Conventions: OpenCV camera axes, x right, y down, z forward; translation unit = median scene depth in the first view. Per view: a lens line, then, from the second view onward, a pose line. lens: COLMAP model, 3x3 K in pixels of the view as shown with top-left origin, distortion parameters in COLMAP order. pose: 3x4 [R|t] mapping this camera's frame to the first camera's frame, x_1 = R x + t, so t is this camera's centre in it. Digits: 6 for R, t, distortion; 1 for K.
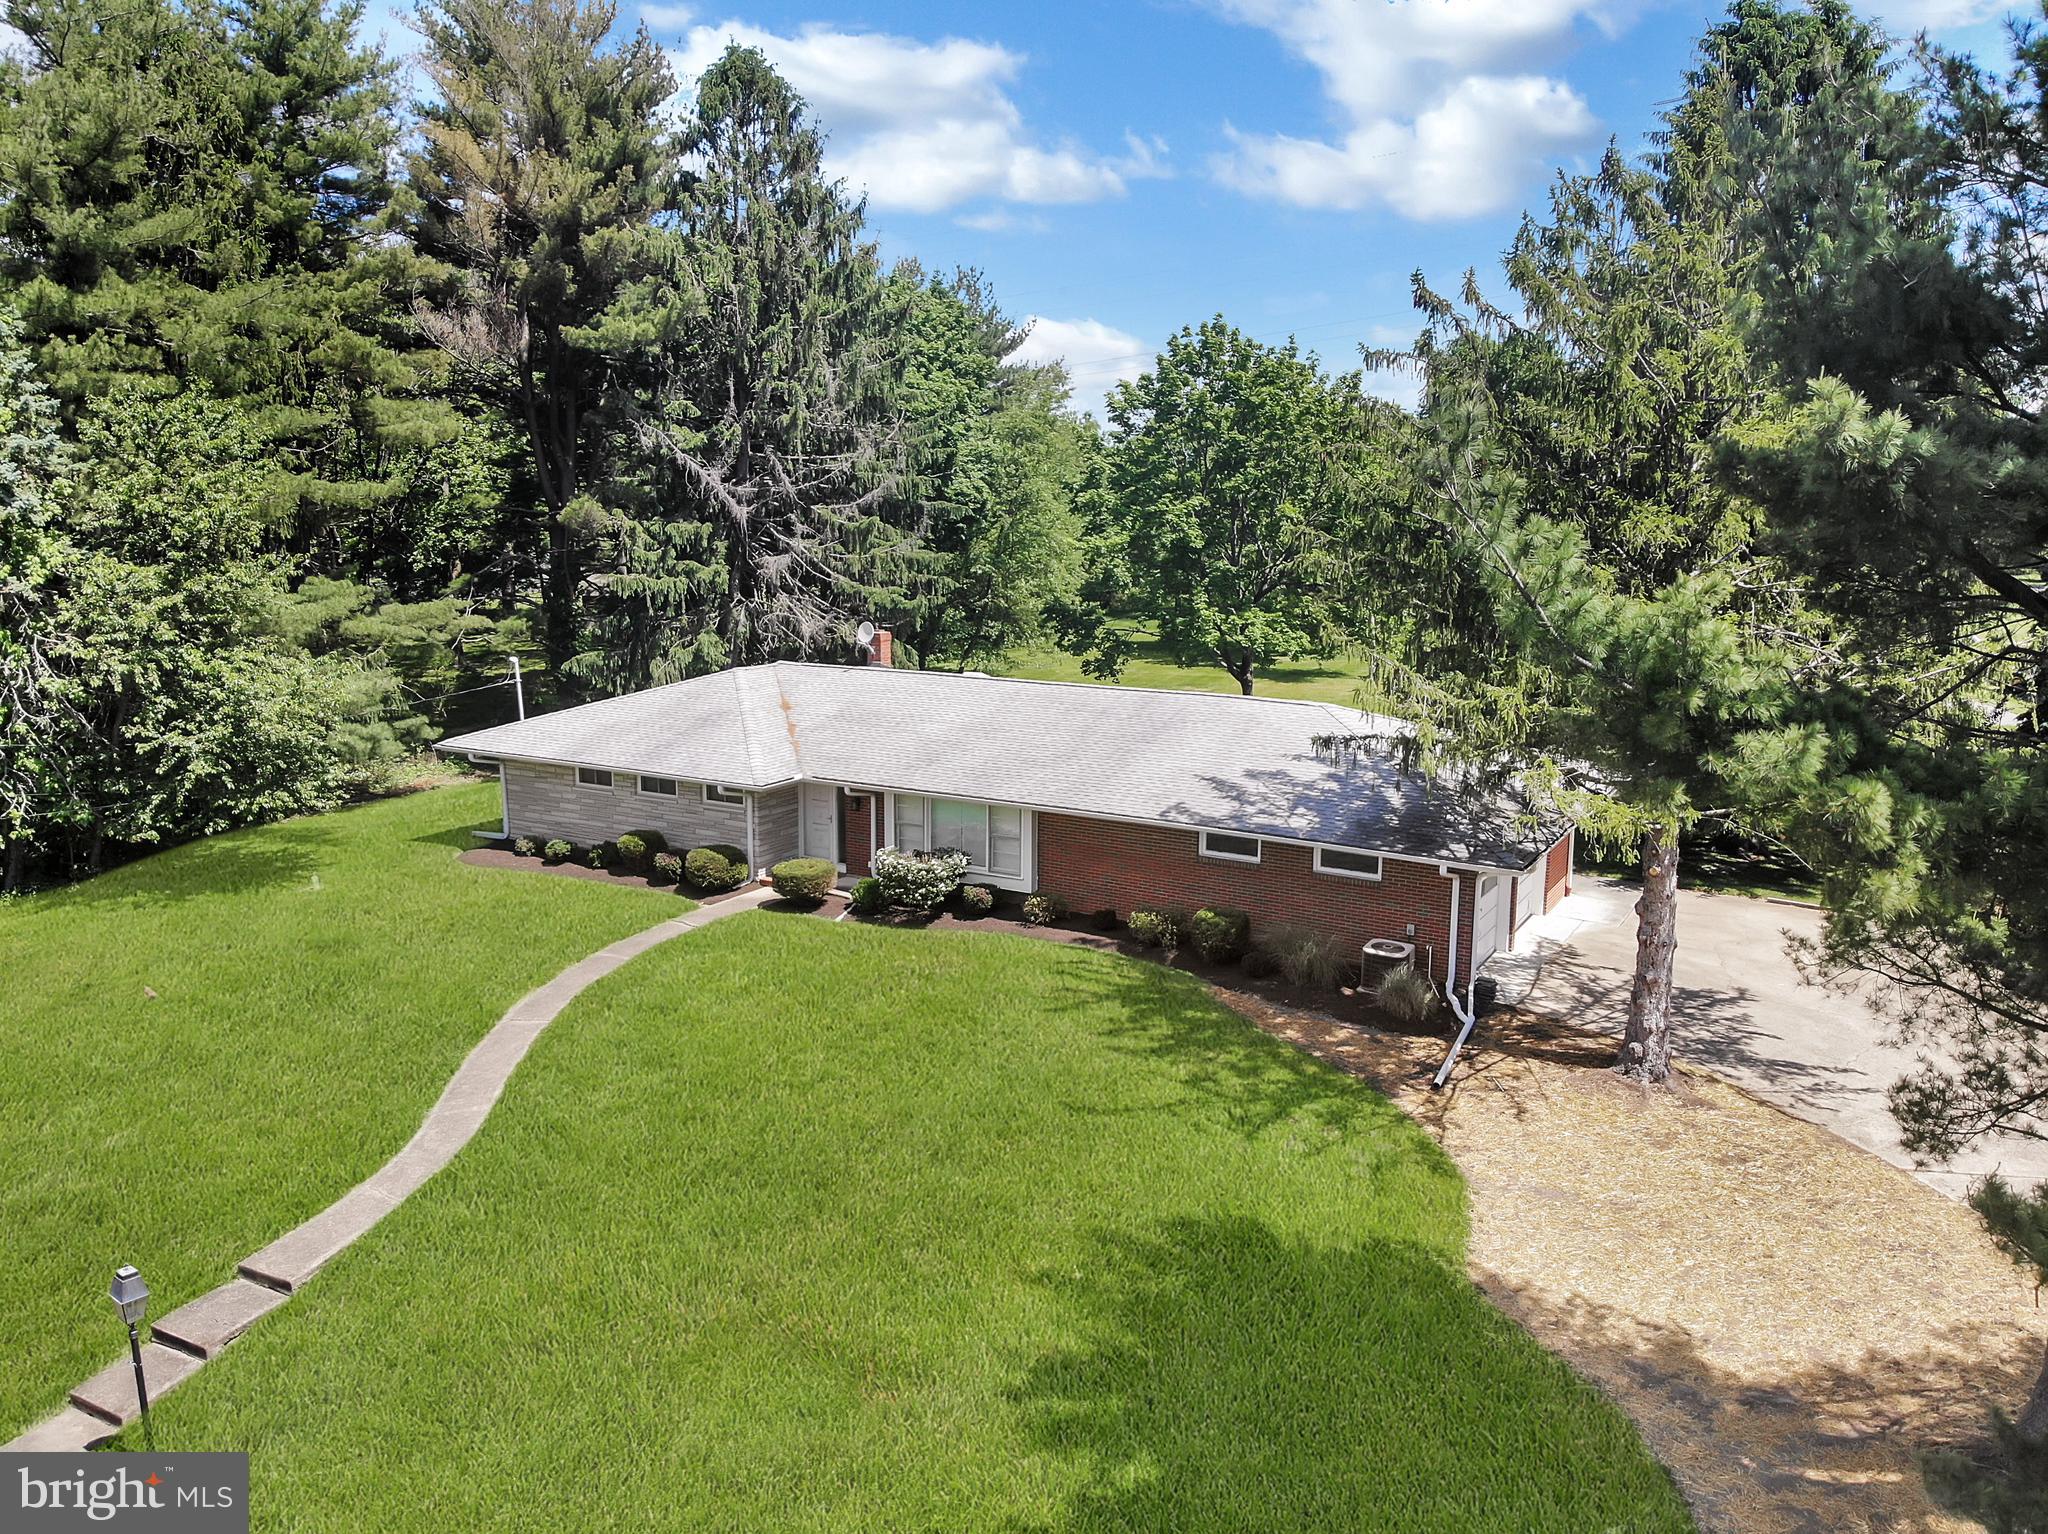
lens RADIAL K [[1473.1, 0, 993.1], [0, 1473.1, 760.3], [0, 0, 1]] dist [0.042604, -0.104099]
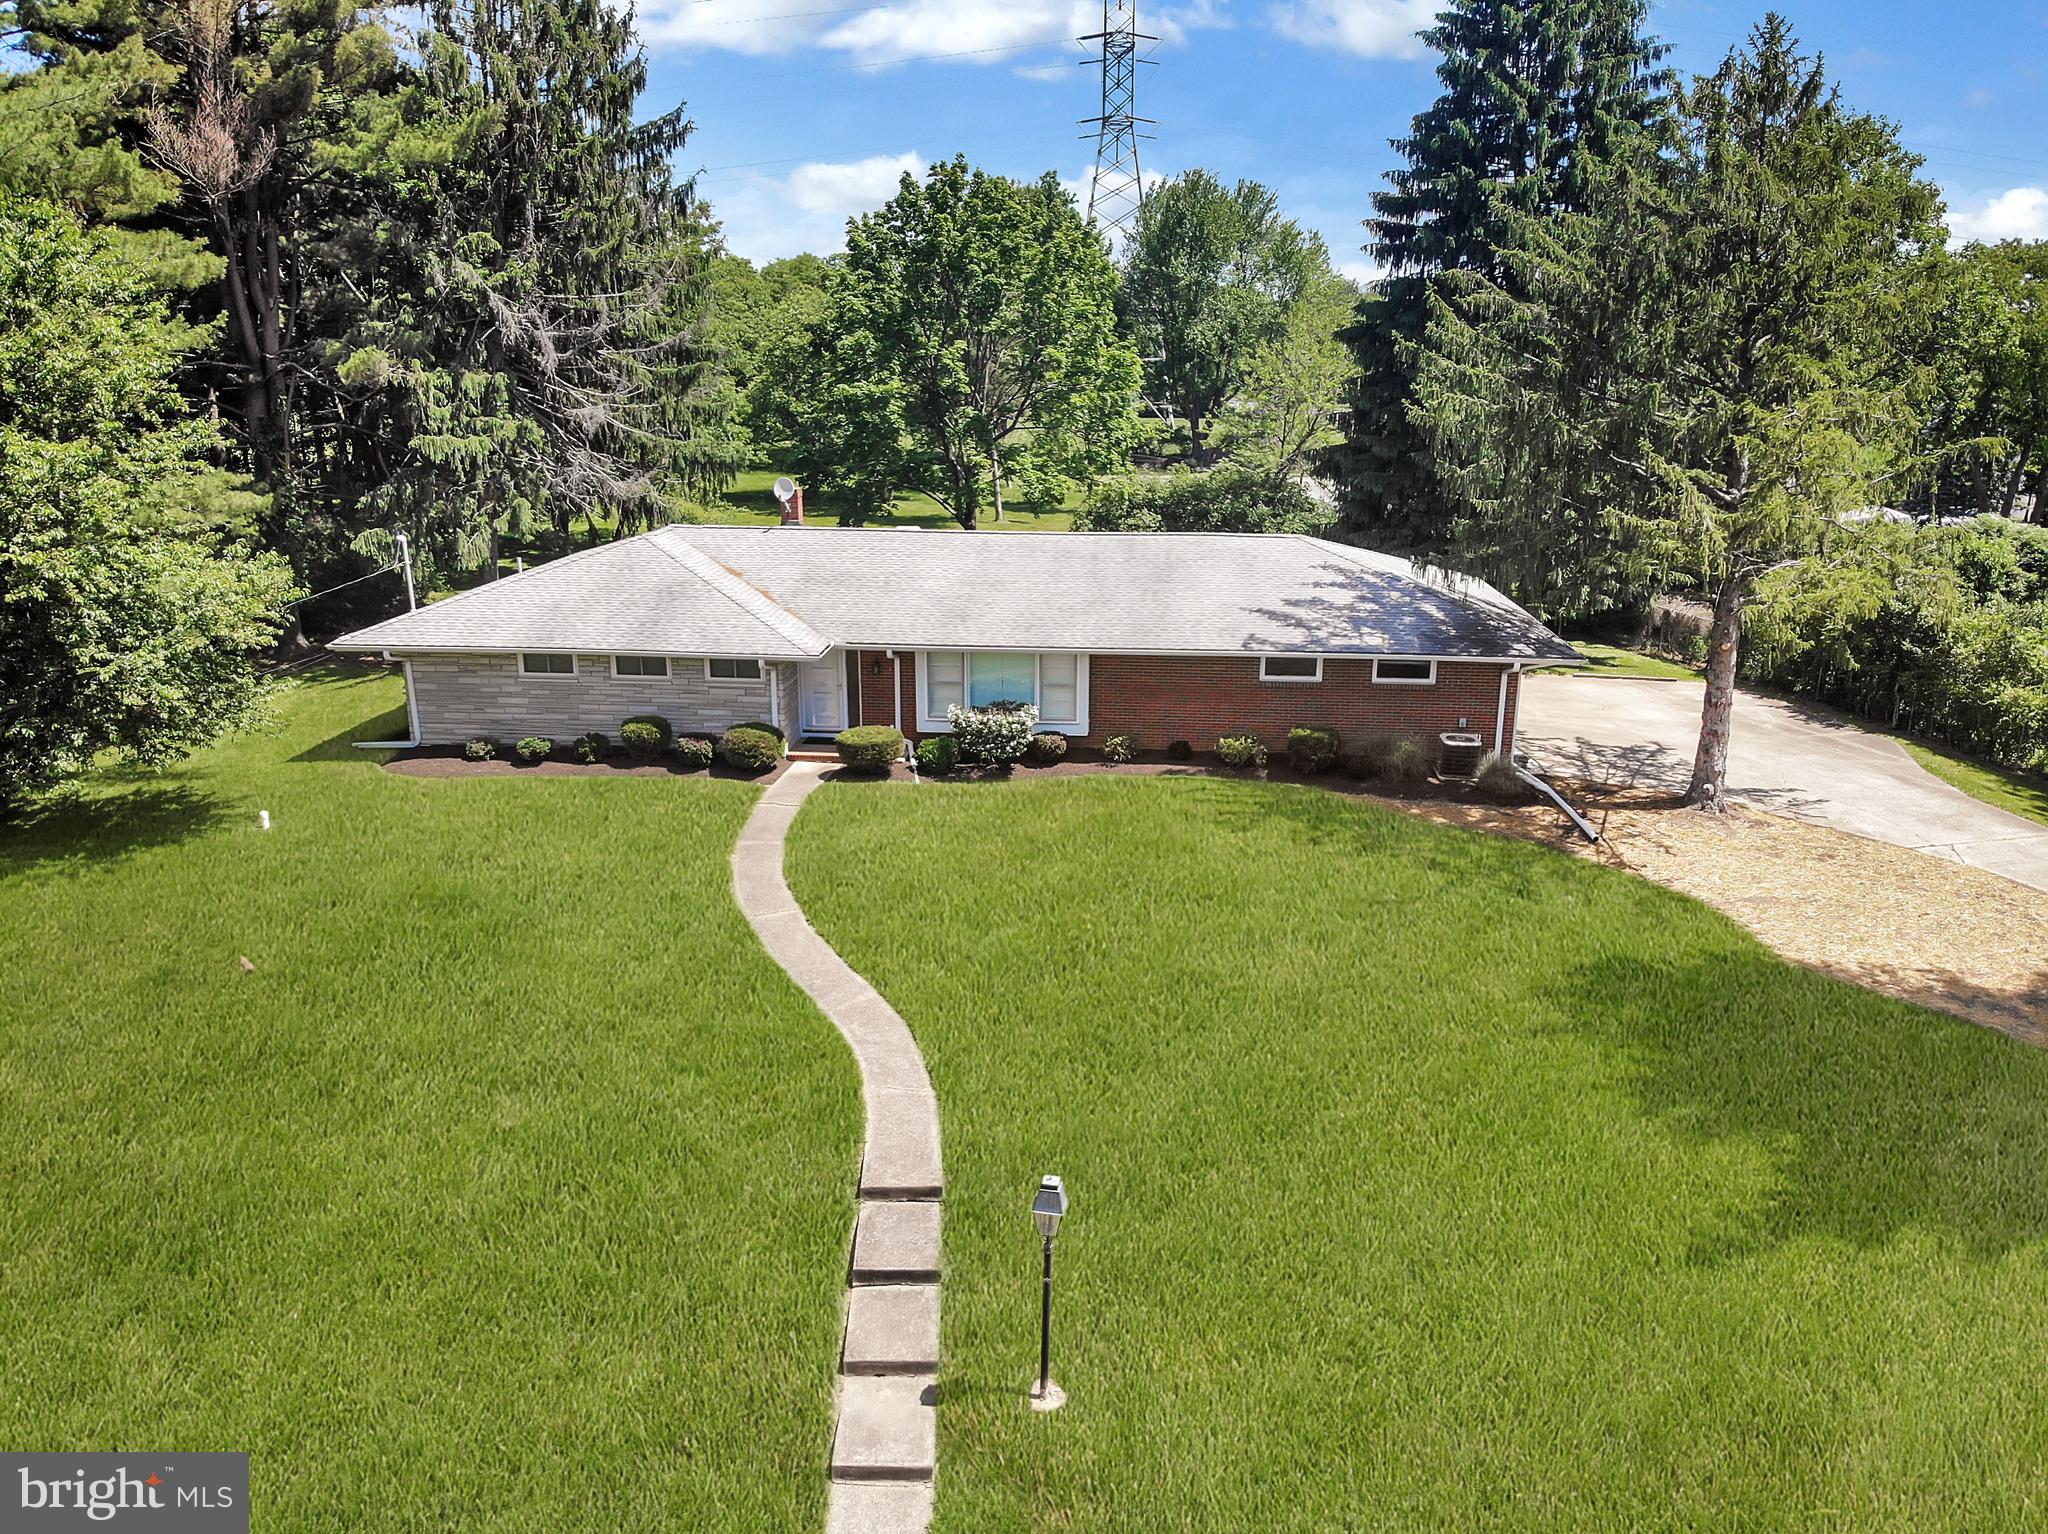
lens RADIAL K [[1473.1, 0, 993.1], [0, 1473.1, 760.3], [0, 0, 1]] dist [0.042604, -0.104099]
pose [[0.899546, -0.117542, 0.420715, -0.482073], [0.074656, 0.990315, 0.117055, -0.018669], [-0.430399, -0.073887, 0.899610, 0.087091]]
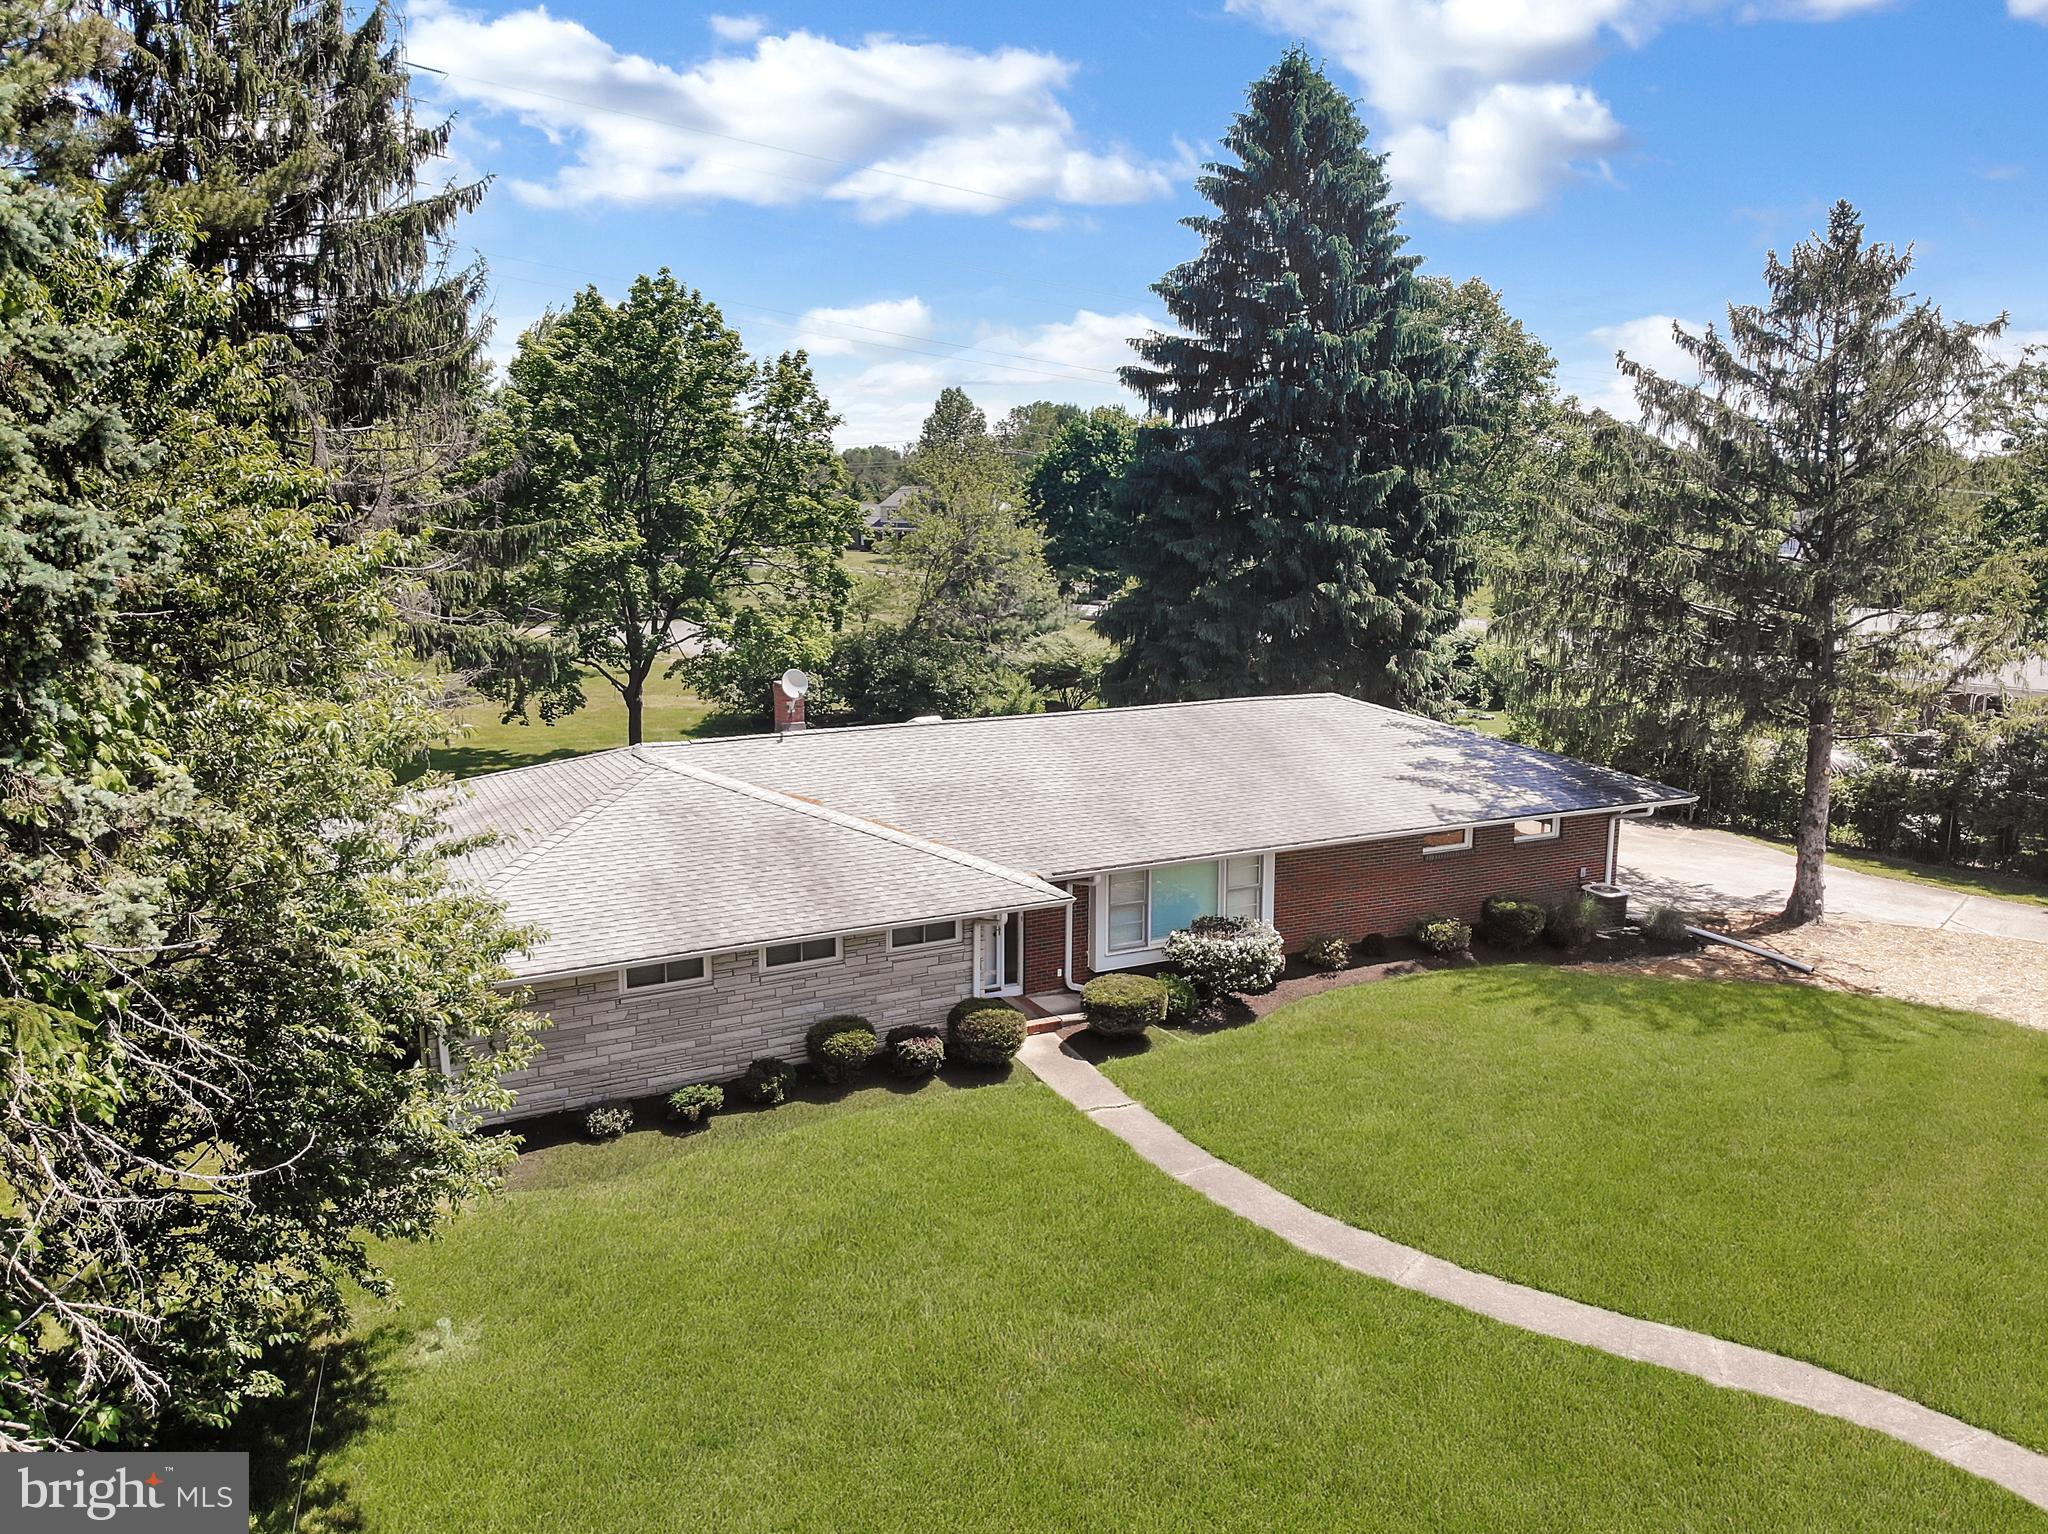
lens RADIAL K [[1473.1, 0, 993.1], [0, 1473.1, 760.3], [0, 0, 1]] dist [0.042604, -0.104099]
pose [[0.537749, -0.151716, 0.829342, -0.805572], [0.150142, 0.985185, 0.082872, -0.122211], [-0.829628, 0.079955, 0.552562, 0.639368]]
